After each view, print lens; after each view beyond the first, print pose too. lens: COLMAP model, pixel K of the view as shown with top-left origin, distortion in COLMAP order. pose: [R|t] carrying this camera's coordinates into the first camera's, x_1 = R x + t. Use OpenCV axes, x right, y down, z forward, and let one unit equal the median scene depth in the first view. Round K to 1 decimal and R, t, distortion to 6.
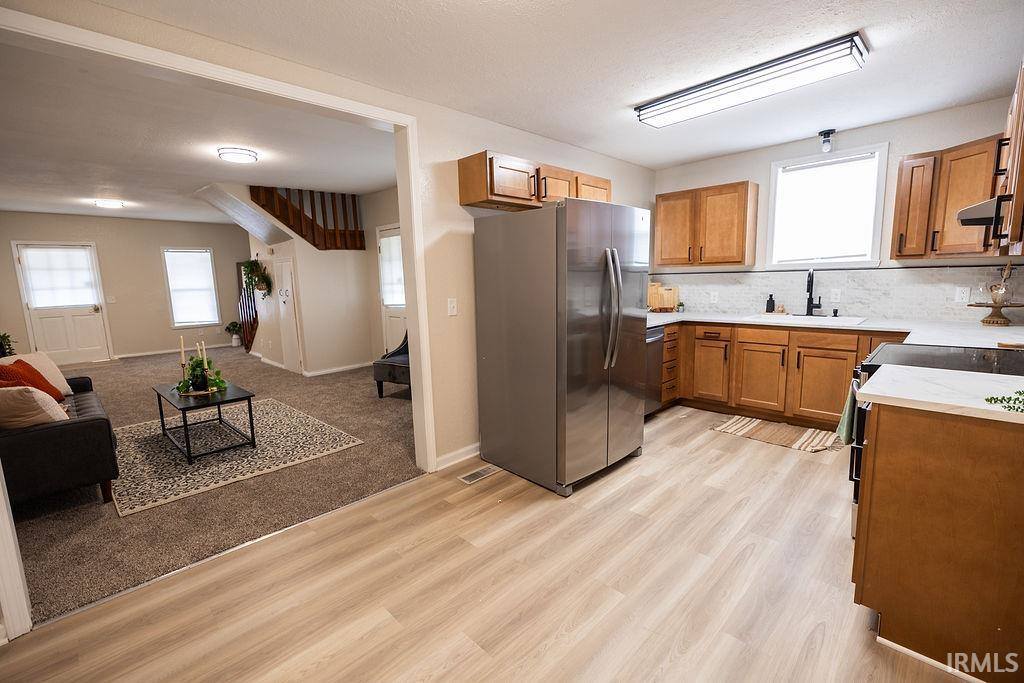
lens RADIAL K [[445.8, 0, 509.7], [0, 445.8, 341.9], [0, 0, 1]] dist [0.000936, 0.000195]
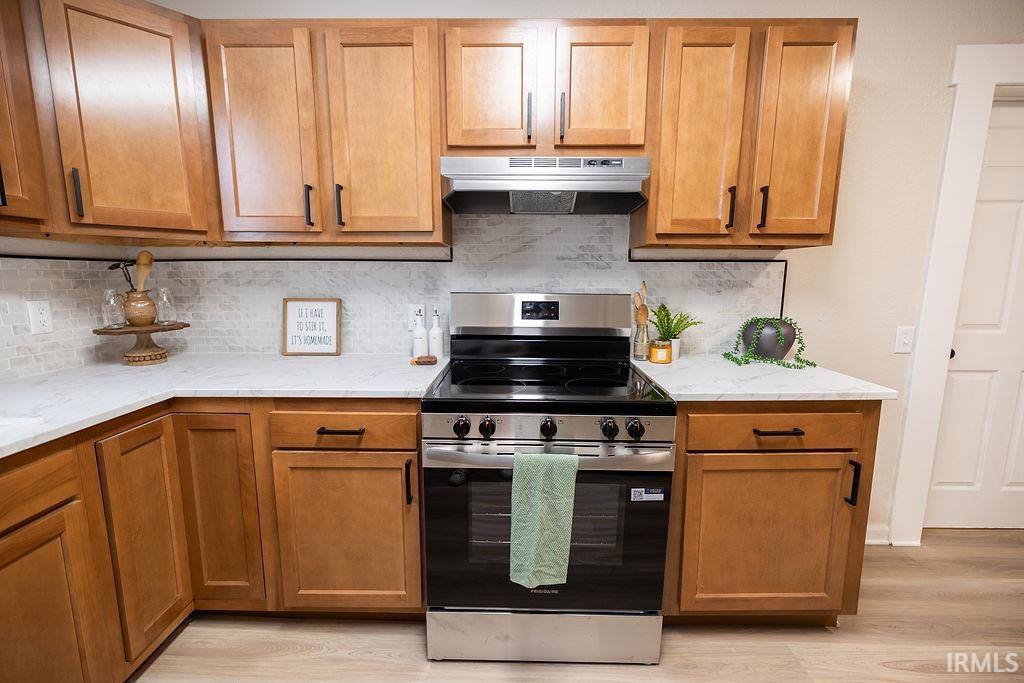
lens RADIAL K [[443.2, 0, 510.3], [0, 443.2, 343.8], [0, 0, 1]] dist [0.001436, 0.000140]
pose [[-0.701321, -0.079670, 0.708379, 0.304203], [0.124310, 0.964840, 0.231584, -0.116494], [-0.701923, 0.250473, -0.666759, 0.901484]]
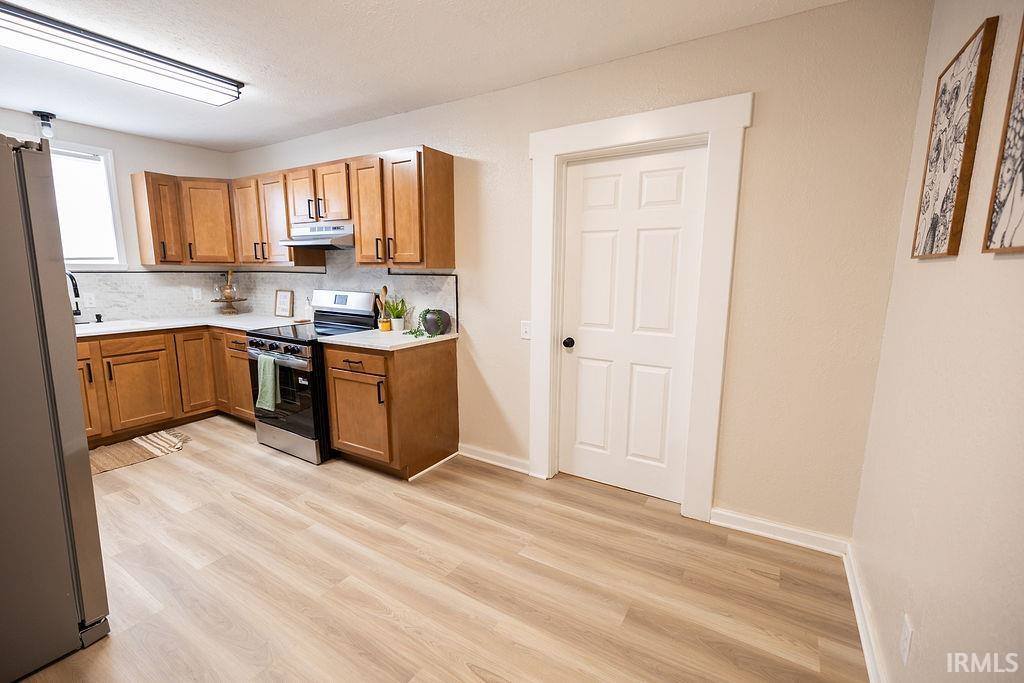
lens RADIAL K [[439.3, 0, 512.8], [0, 439.3, 340.2], [0, 0, 1]] dist [0.001029, 0.000256]
pose [[-0.236402, -0.126957, 0.963326, -0.401930], [0.143974, 0.975906, 0.163946, -0.049638], [-0.960930, 0.177451, -0.212427, 0.391156]]
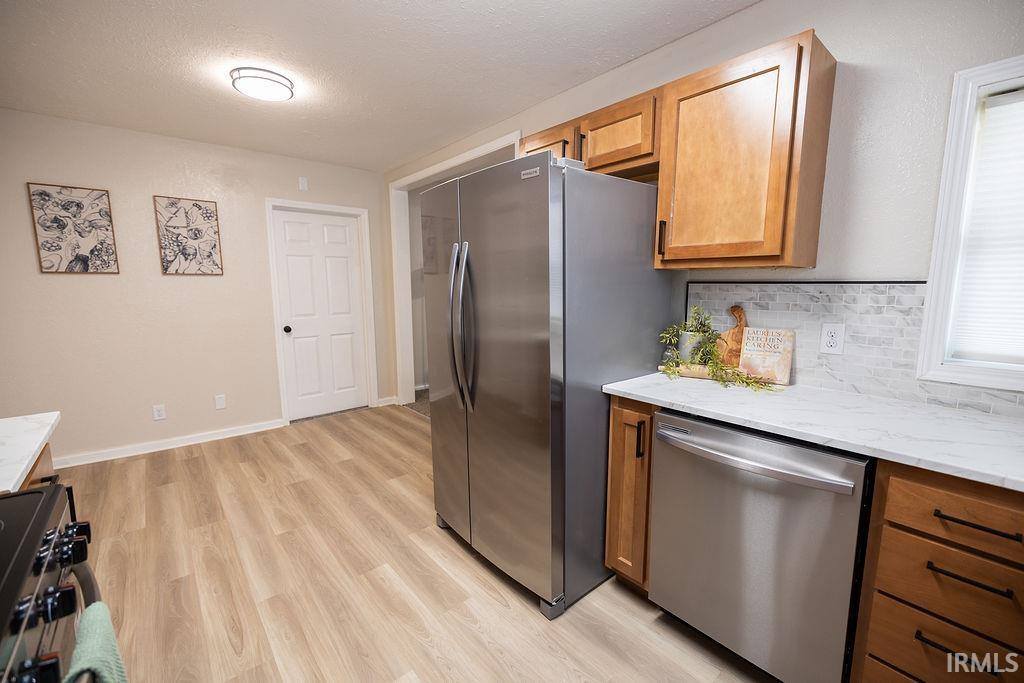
lens RADIAL K [[429.1, 0, 512.0], [0, 429.1, 341.5], [0, 0, 1]] dist [0.001458, 0.000057]
pose [[-0.074932, 0.164887, -0.983462, 0.682567], [-0.140780, 0.974608, 0.174128, -0.139737], [0.987201, 0.151500, -0.049817, 0.851179]]
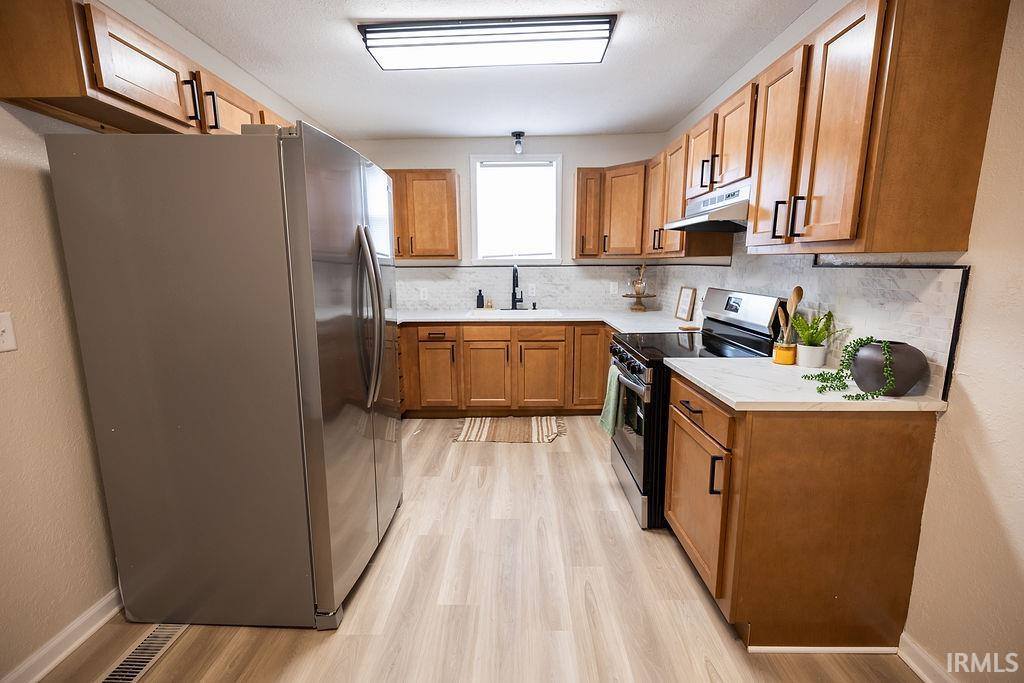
lens RADIAL K [[435.6, 0, 511.2], [0, 435.6, 342.7], [0, 0, 1]] dist [0.000989, 0.000277]
pose [[0.715351, -0.099506, 0.691644, -0.056703], [0.088618, 0.994736, 0.051456, -0.038409], [-0.693123, 0.024483, 0.720403, 0.295764]]
